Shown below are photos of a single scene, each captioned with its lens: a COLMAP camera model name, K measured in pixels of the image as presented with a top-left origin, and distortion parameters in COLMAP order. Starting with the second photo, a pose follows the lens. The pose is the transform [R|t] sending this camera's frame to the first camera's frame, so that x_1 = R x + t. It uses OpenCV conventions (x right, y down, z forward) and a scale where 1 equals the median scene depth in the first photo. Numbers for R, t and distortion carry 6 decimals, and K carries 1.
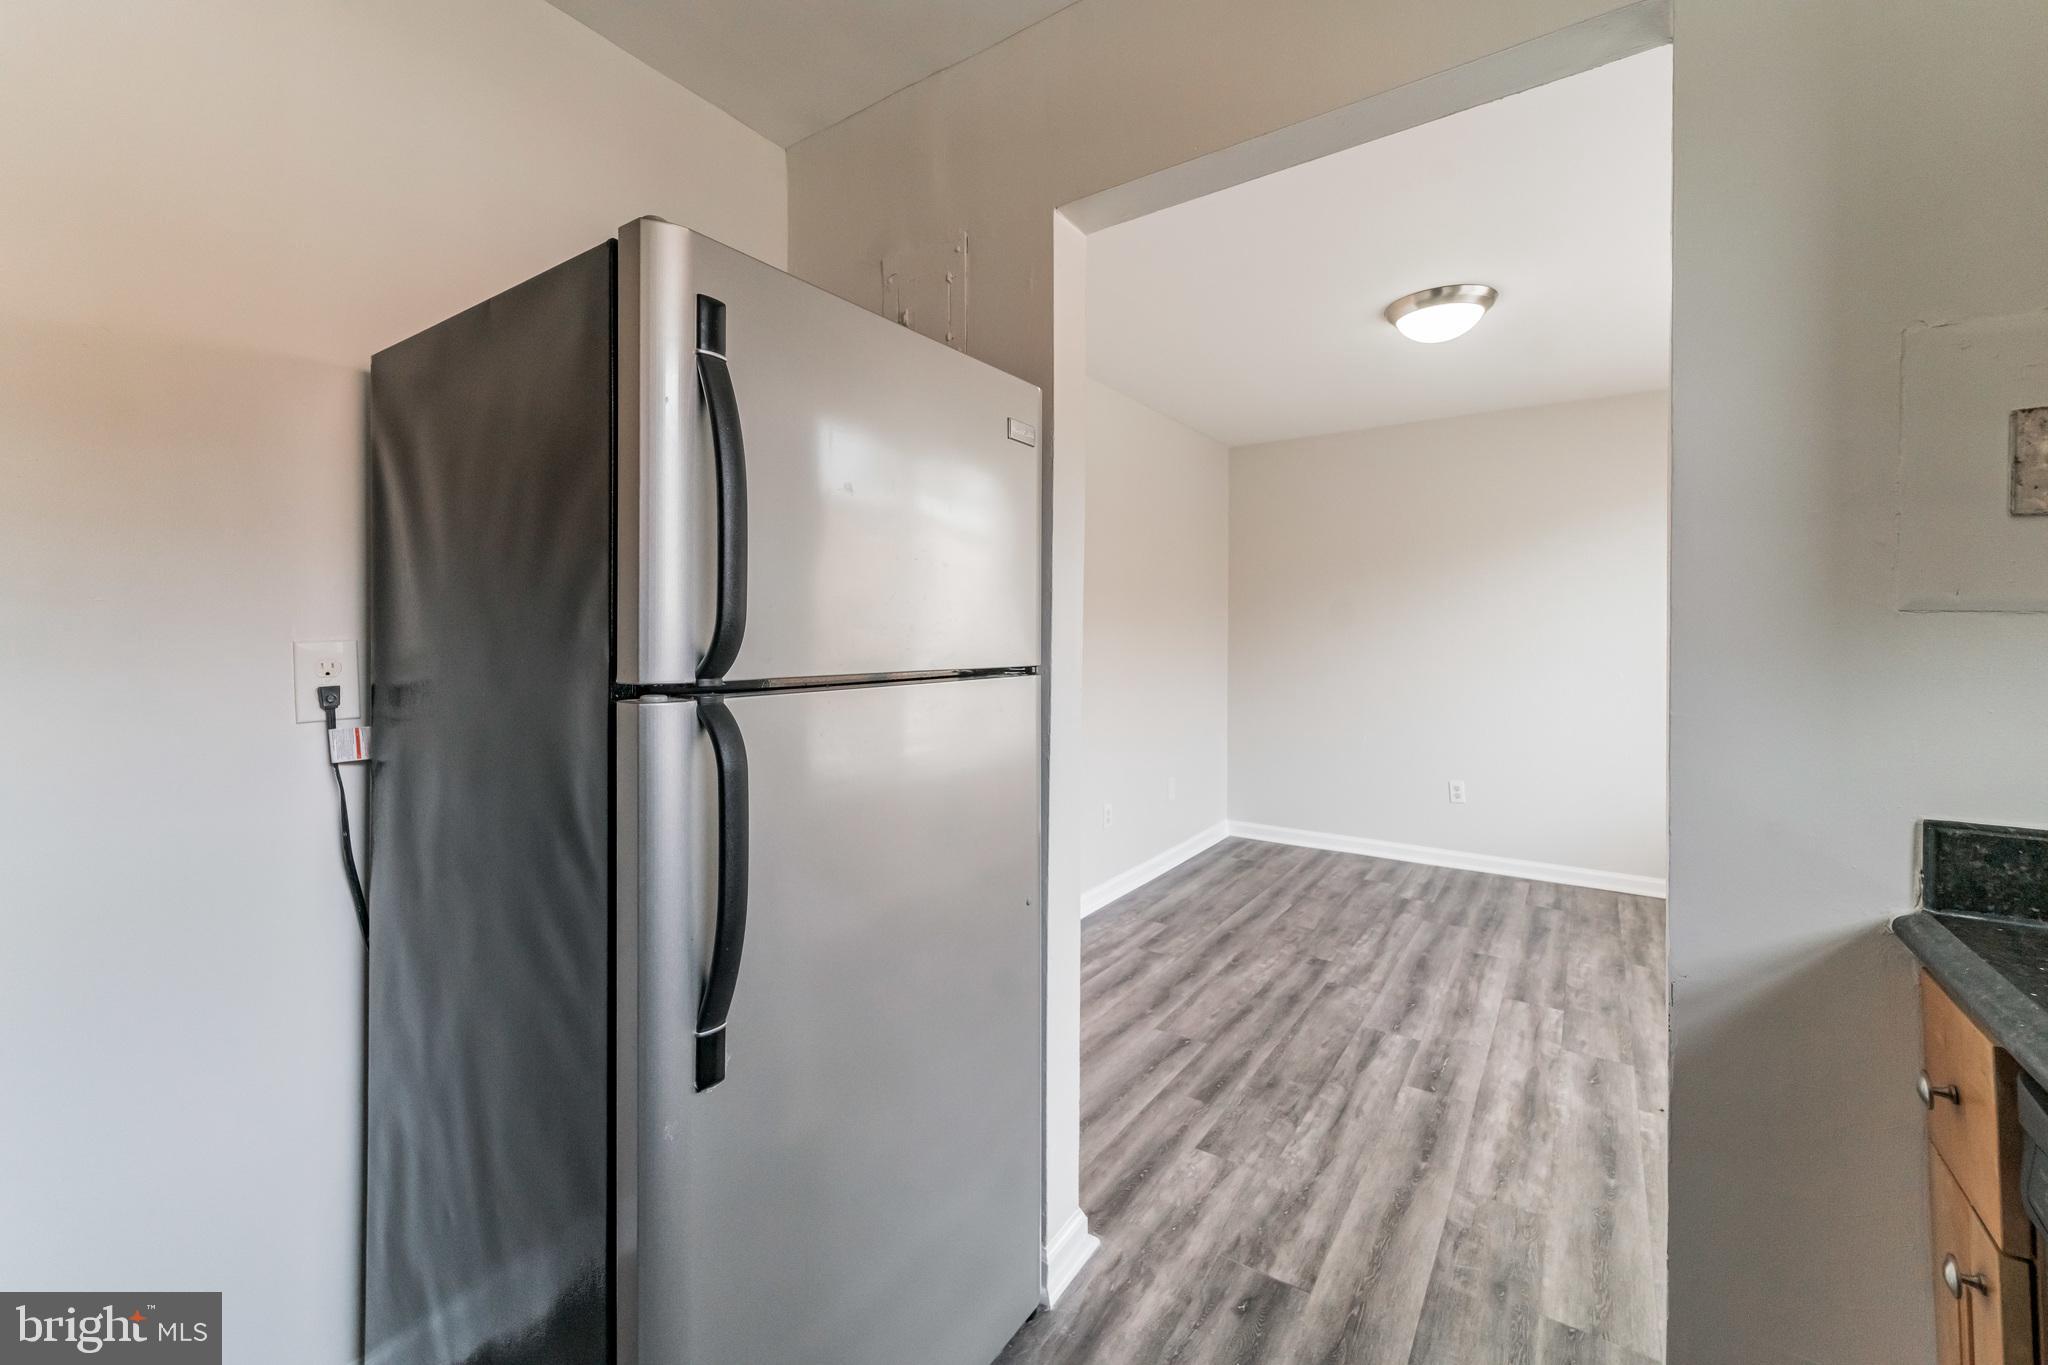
lens RADIAL K [[832.5, 0, 1016.0], [0, 832.5, 626.0], [0, 0, 1]] dist [0.004541, -0.000011]
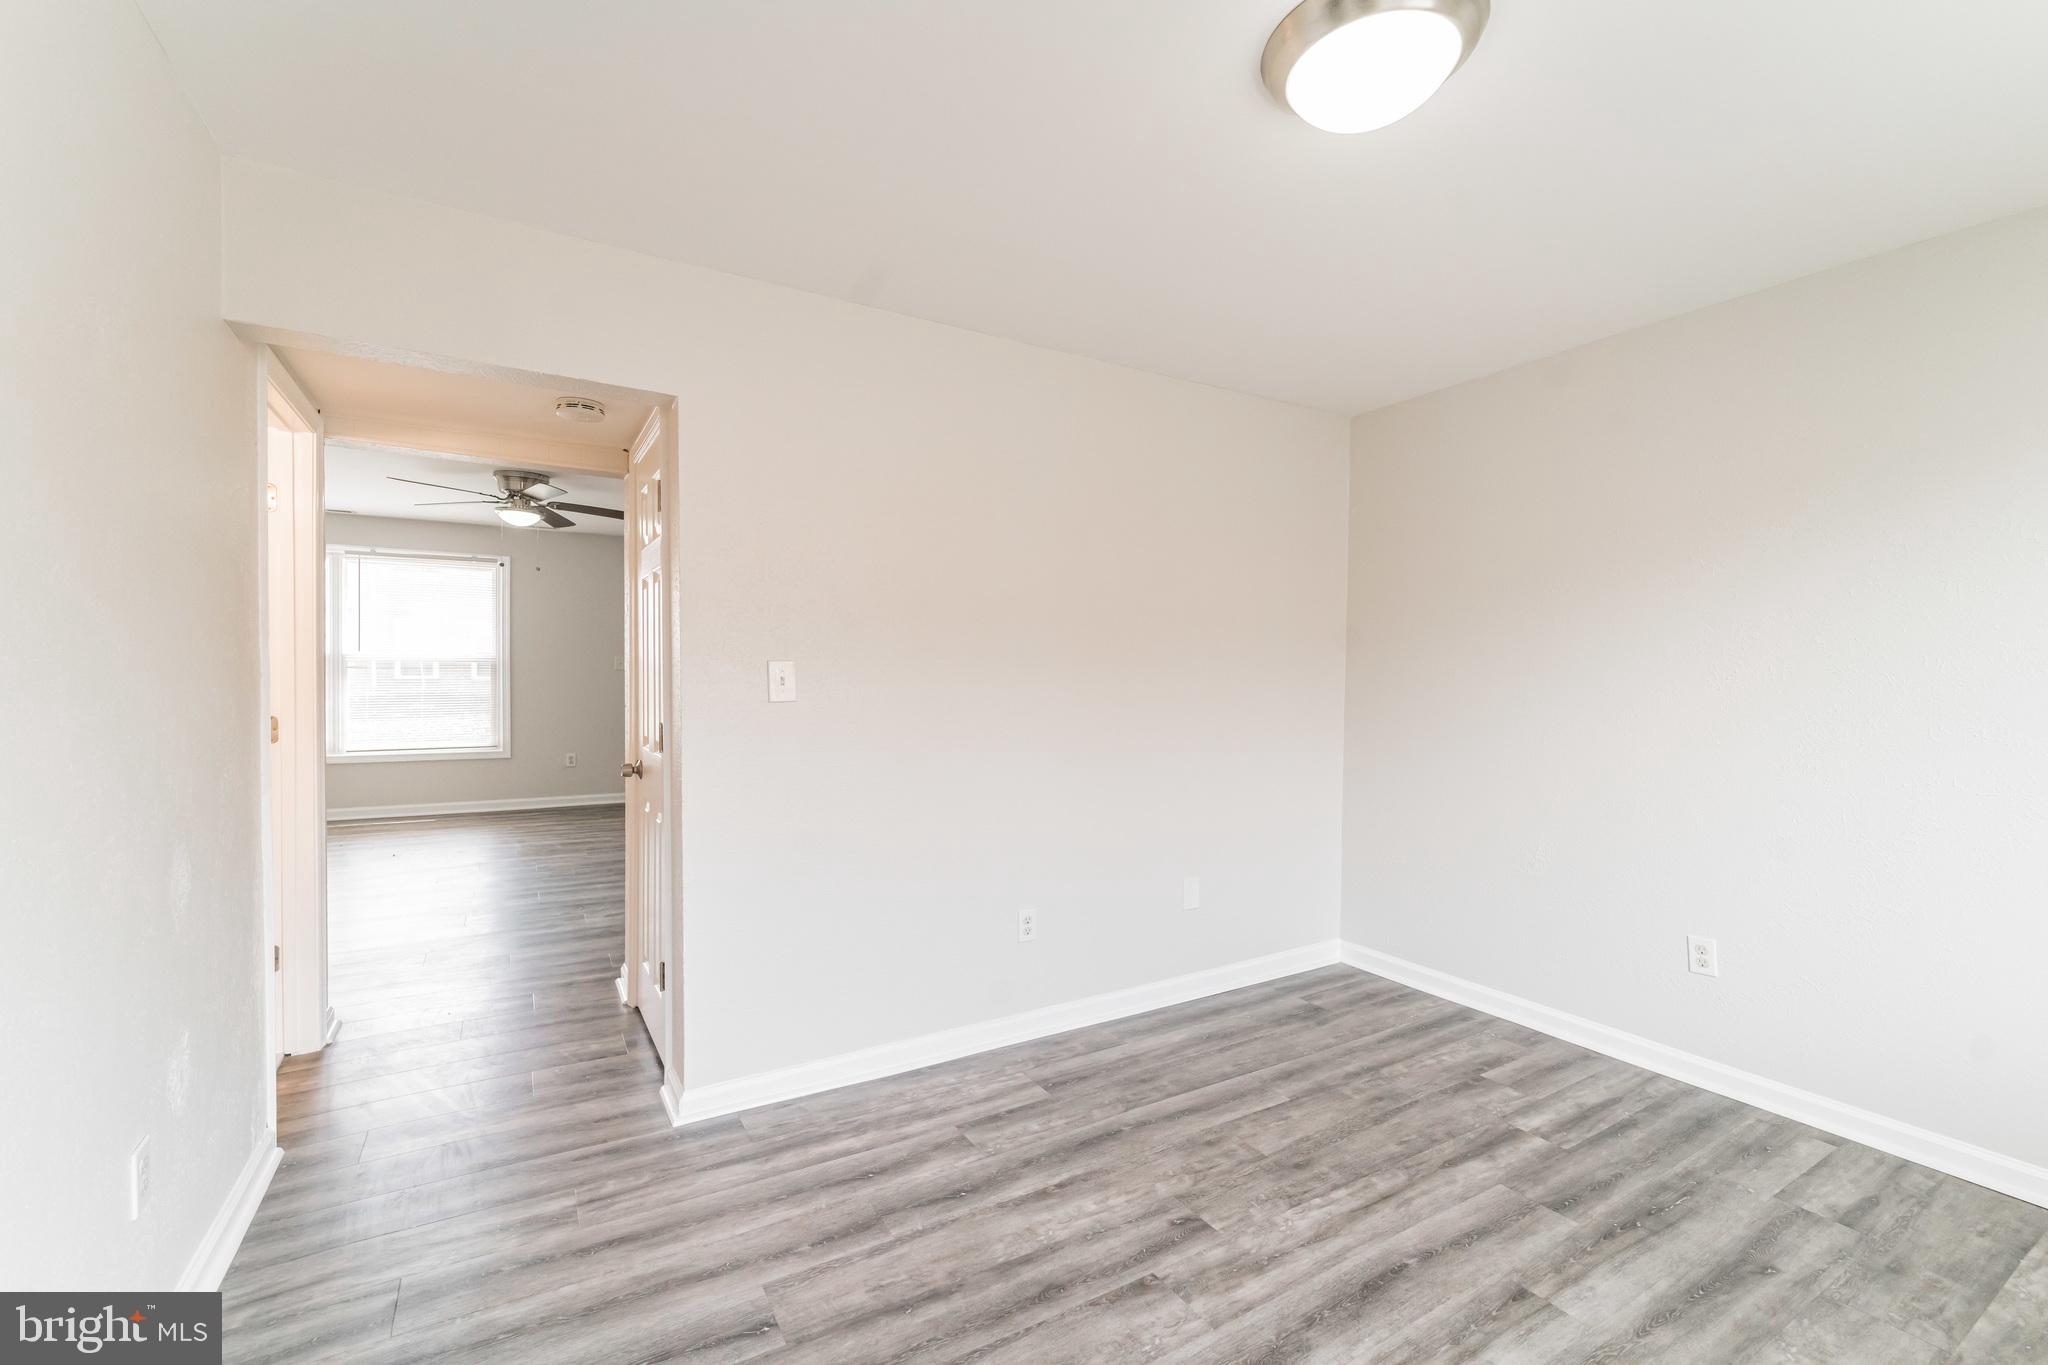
lens RADIAL K [[832.5, 0, 1025.3], [0, 832.5, 679.5], [0, 0, 1]] dist [0.004541, -0.000011]
pose [[0.910546, 0.015869, -0.413102, 0.459365], [-0.010344, 0.999825, 0.015606, 0.005963], [0.413278, -0.009937, 0.910551, 0.384253]]
